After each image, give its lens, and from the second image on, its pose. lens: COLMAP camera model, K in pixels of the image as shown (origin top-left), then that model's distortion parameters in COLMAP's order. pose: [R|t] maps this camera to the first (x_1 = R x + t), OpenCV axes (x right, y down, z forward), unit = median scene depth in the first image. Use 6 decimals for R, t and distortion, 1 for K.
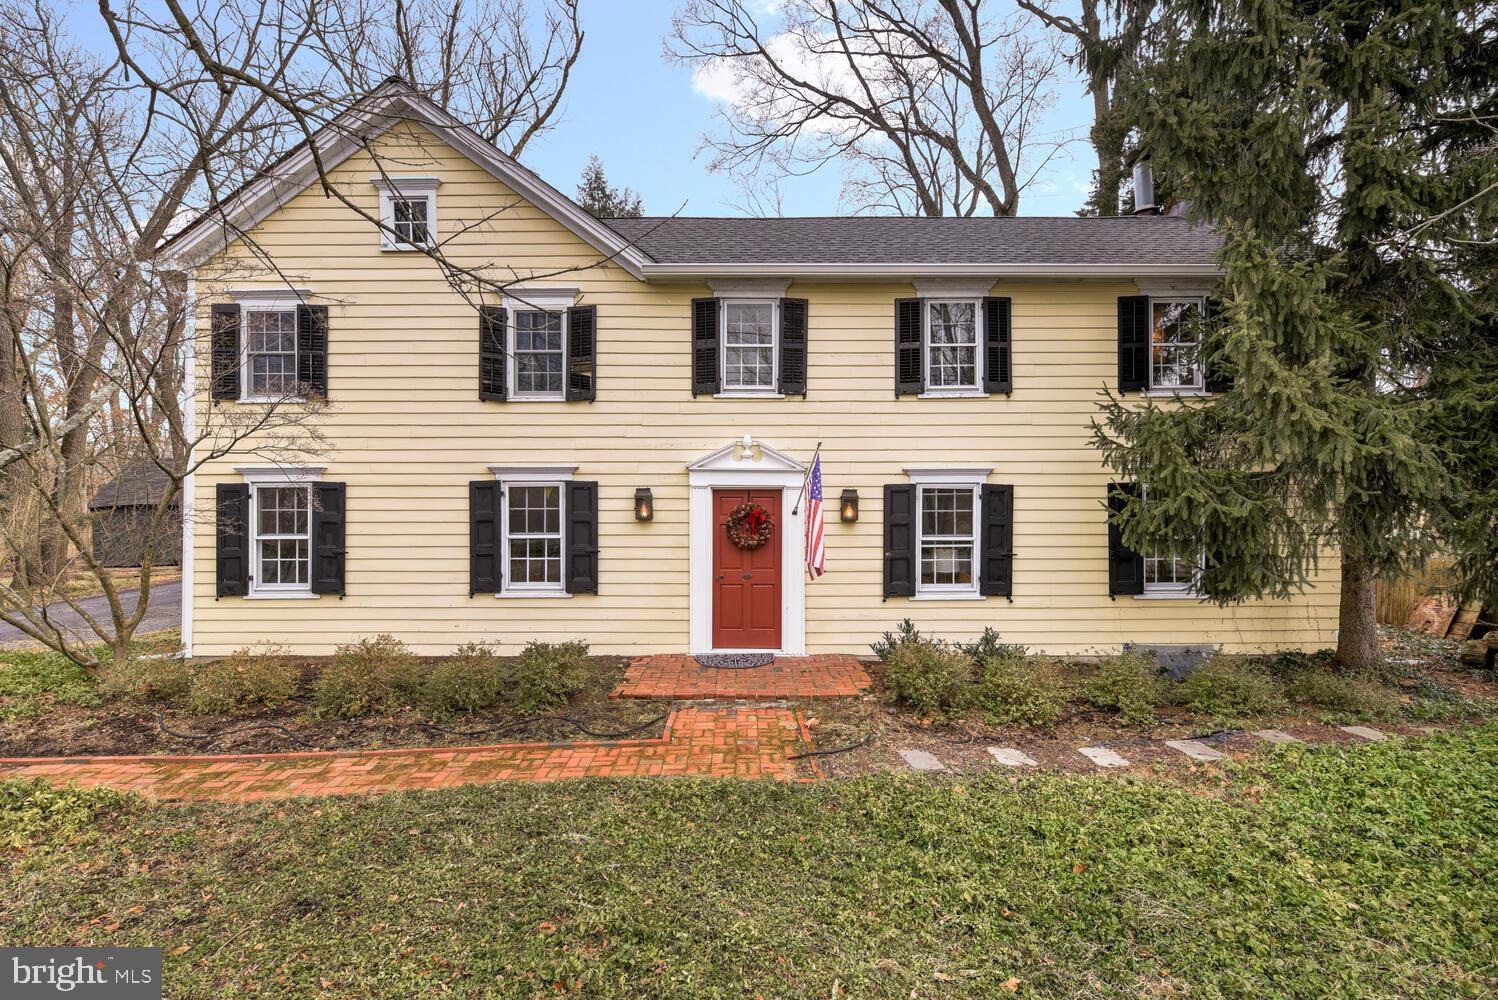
lens RADIAL K [[641.4, 0, 745.3], [0, 641.4, 512.5], [0, 0, 1]] dist [-0.007008, 0.000578]
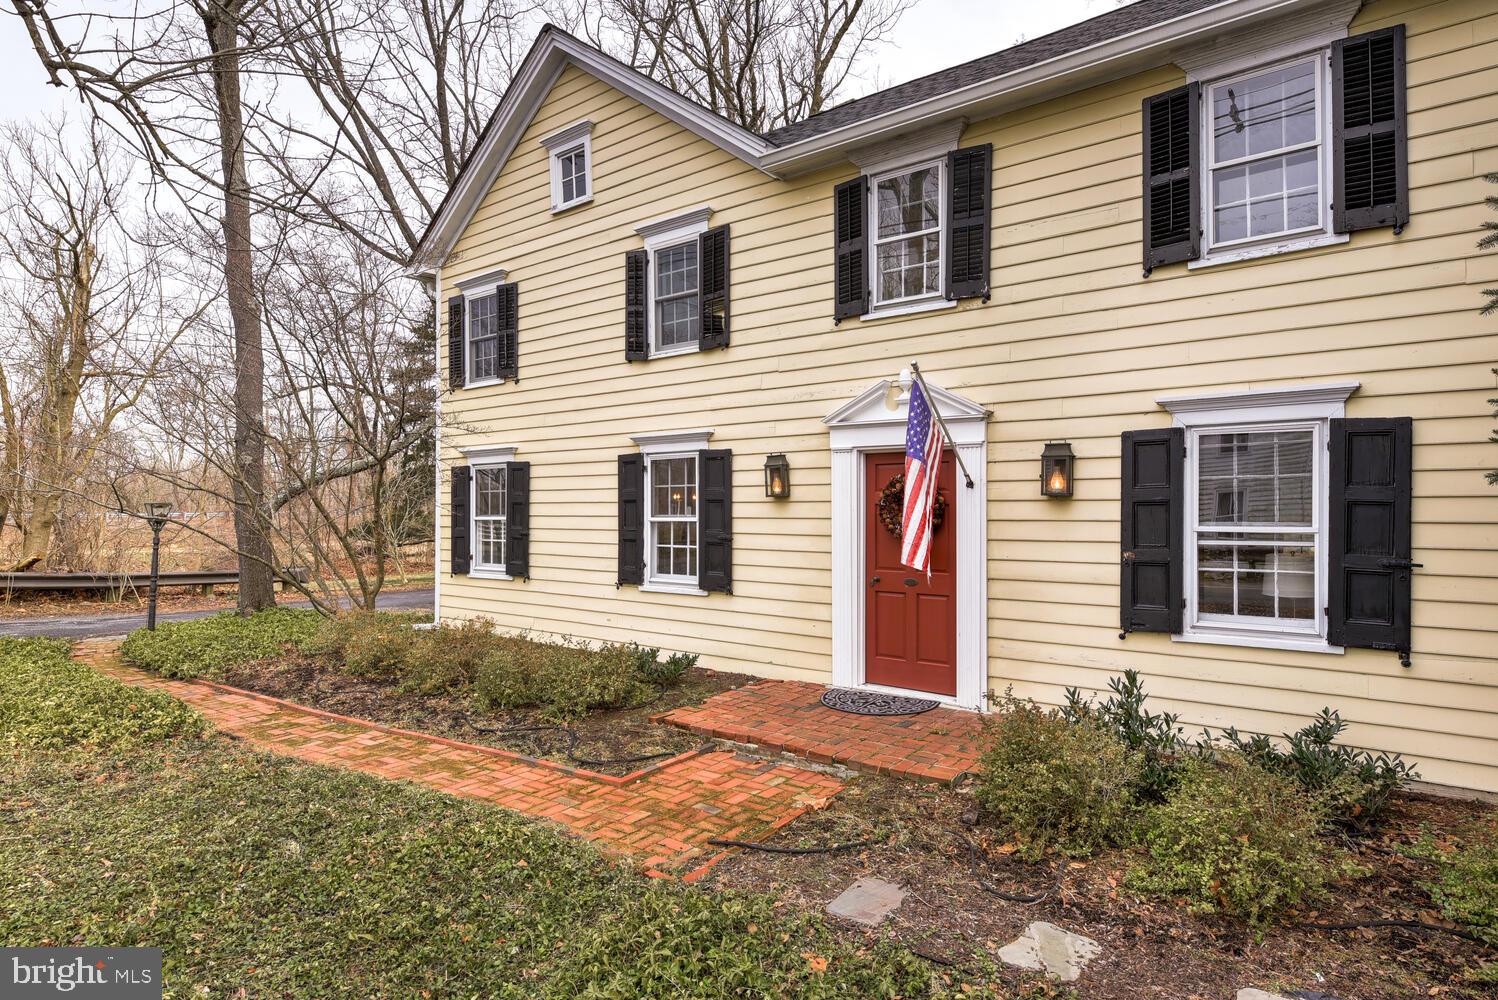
lens RADIAL K [[821.6, 0, 742.0], [0, 821.6, 506.9], [0, 0, 1]] dist [-0.007624, -0.001941]
pose [[0.786001, -0.000630, -0.618224, 0.400975], [0.005174, 0.999971, 0.005559, 0.016626], [0.618203, -0.007568, 0.785982, 0.219018]]
